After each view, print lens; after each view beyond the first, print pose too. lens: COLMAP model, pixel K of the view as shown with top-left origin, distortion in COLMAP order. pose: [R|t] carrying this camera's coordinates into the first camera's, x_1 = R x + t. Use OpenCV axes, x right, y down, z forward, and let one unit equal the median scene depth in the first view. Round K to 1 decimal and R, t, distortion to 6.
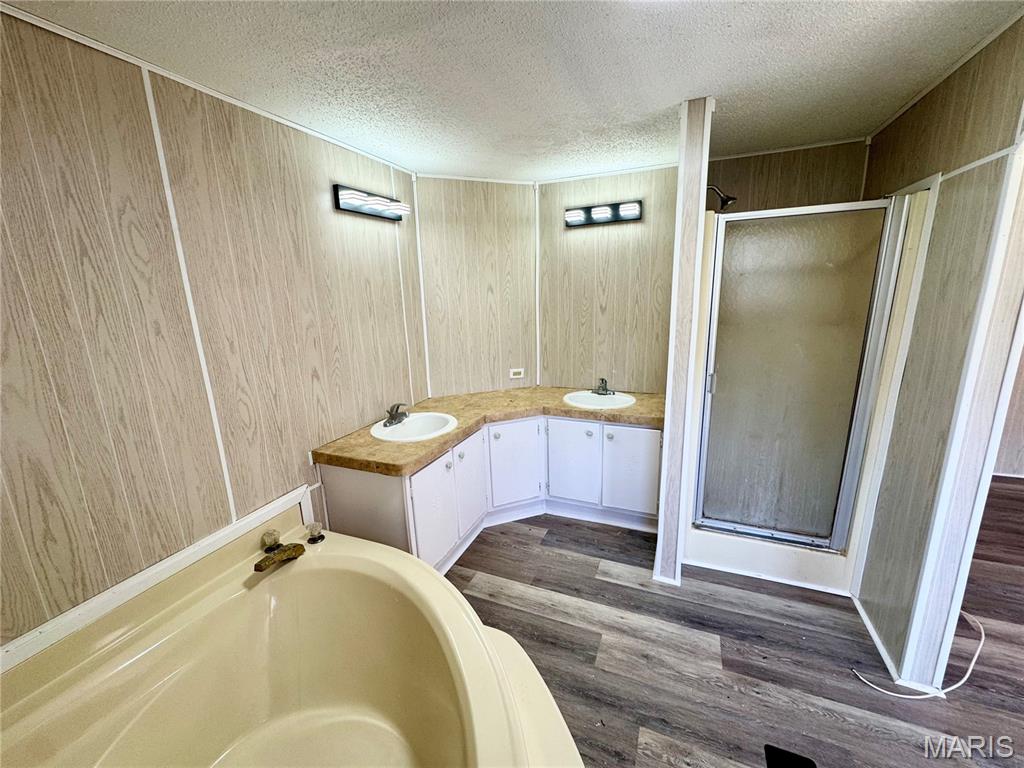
lens RADIAL K [[409.1, 0, 511.2], [0, 409.1, 383.4], [0, 0, 1]] dist [-0.001550, -0.000119]
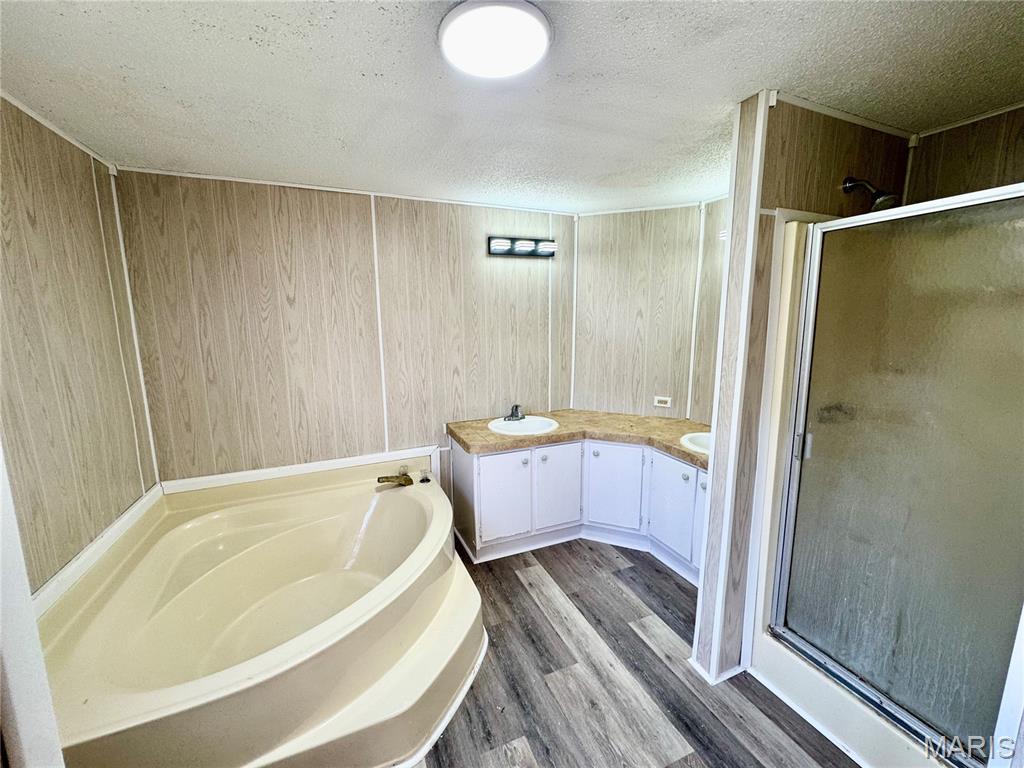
lens RADIAL K [[408.0, 0, 511.4], [0, 408.0, 383.8], [0, 0, 1]] dist [-0.001519, 0.000112]
pose [[0.719273, 0.138673, -0.680747, 0.588634], [-0.169174, 0.985341, 0.021972, -0.039445], [0.673815, 0.099361, 0.732189, 0.087728]]
